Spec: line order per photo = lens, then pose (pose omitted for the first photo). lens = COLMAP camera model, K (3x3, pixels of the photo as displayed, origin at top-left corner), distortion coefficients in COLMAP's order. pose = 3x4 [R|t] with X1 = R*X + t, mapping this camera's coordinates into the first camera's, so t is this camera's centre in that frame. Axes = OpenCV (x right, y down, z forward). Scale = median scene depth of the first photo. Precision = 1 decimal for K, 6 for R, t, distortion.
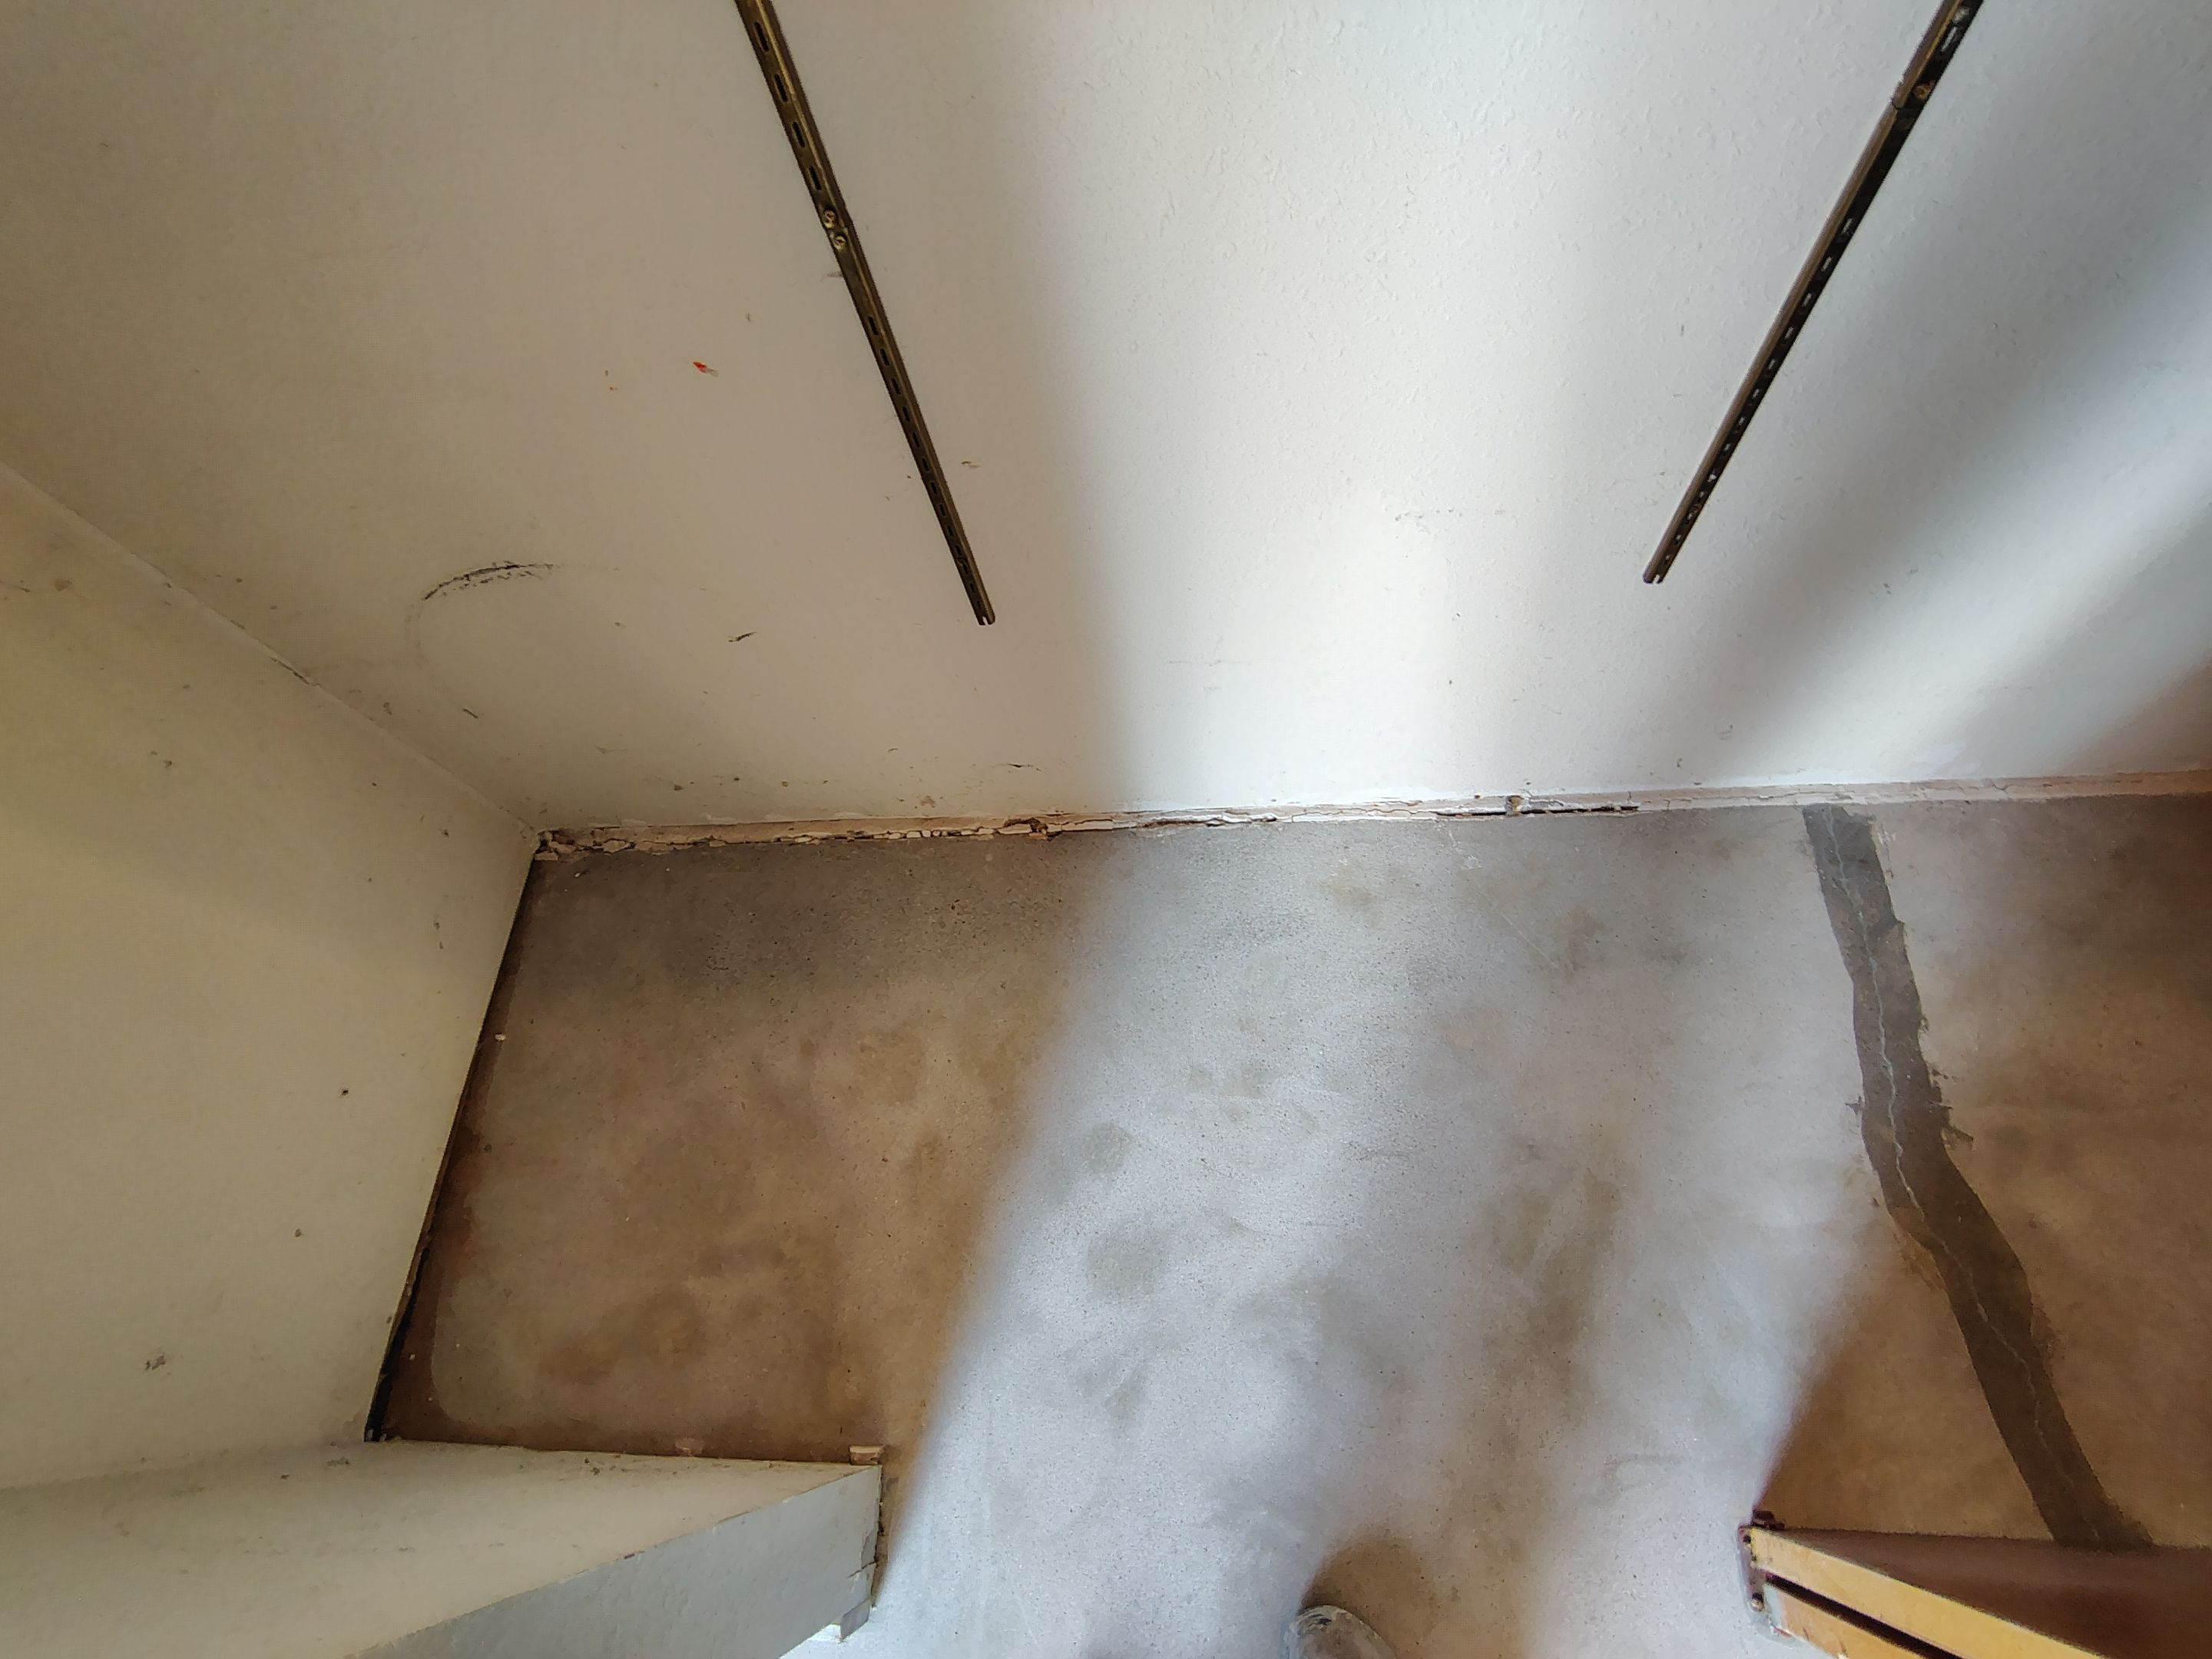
lens RADIAL K [[1036.1, 0, 1111.4], [0, 1036.1, 844.0], [0, 0, 1]] dist [-0.011374, 0.004633]
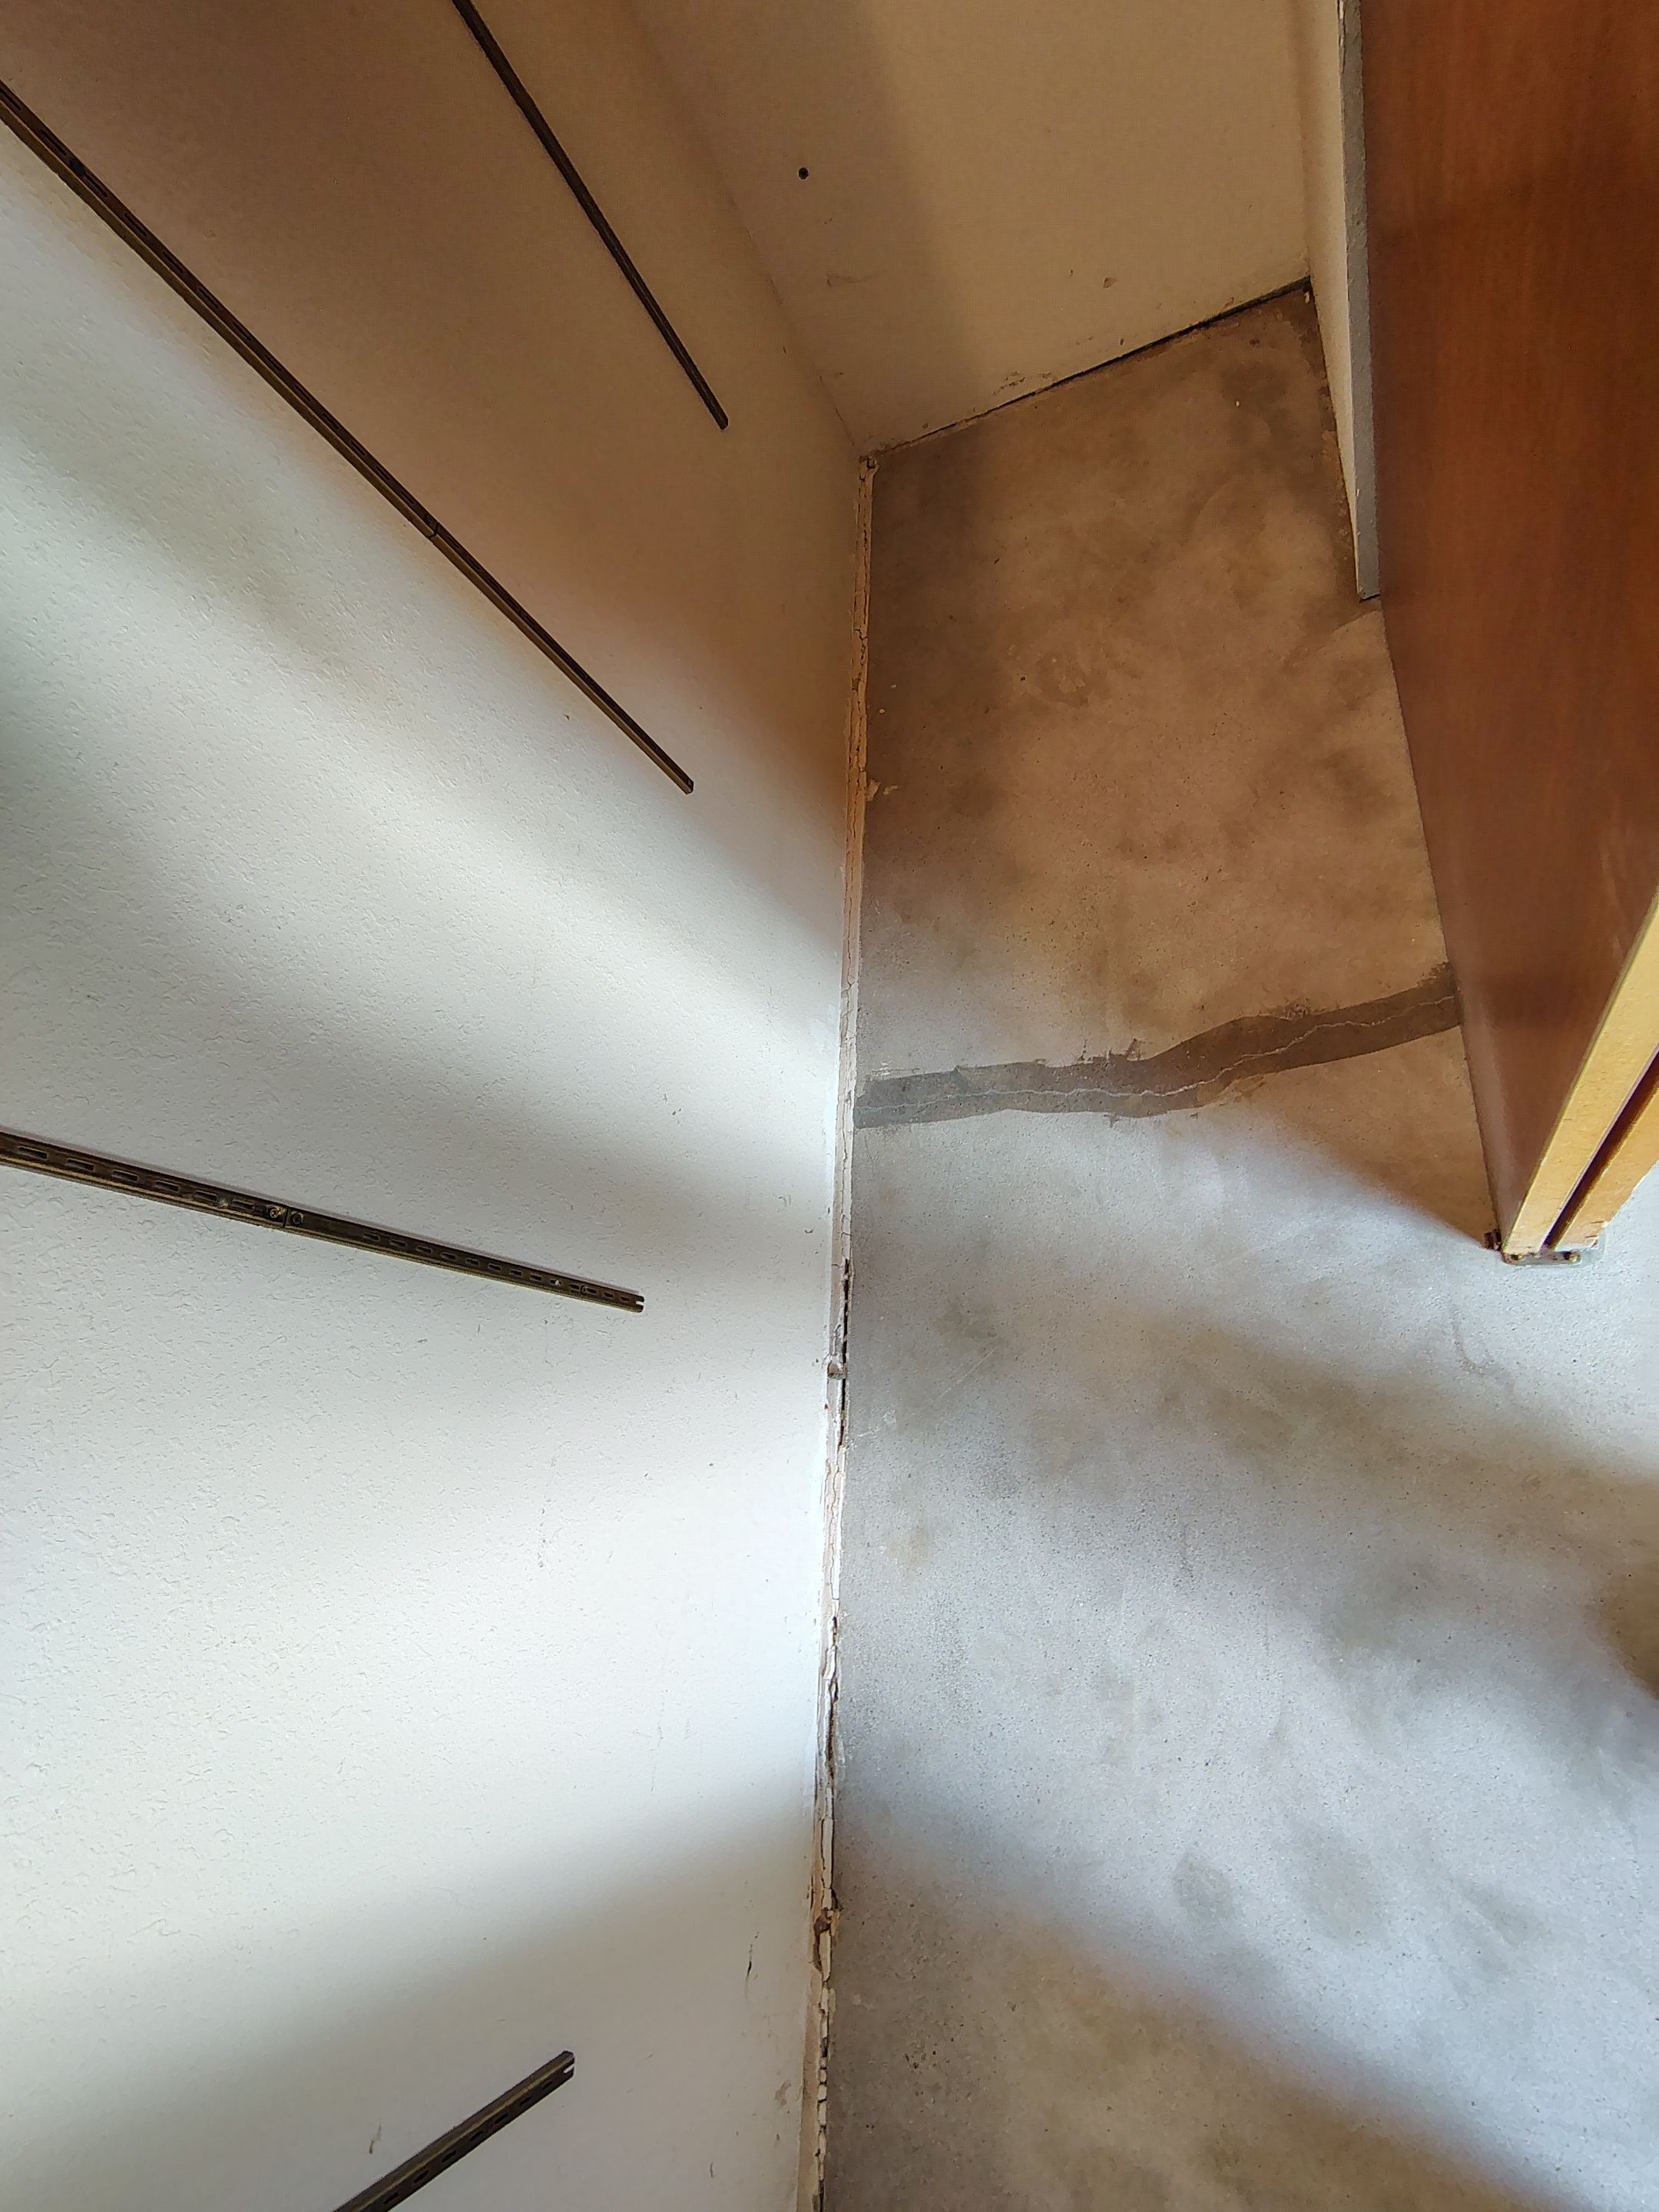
lens RADIAL K [[1036.1, 0, 823.1], [0, 1036.1, 1093.4], [0, 0, 1]] dist [-0.011374, 0.004633]
pose [[0.074951, -0.892503, 0.444771, 0.188422], [0.996763, 0.054052, -0.059505, -0.004566], [0.029068, 0.447792, 0.893665, -0.070043]]
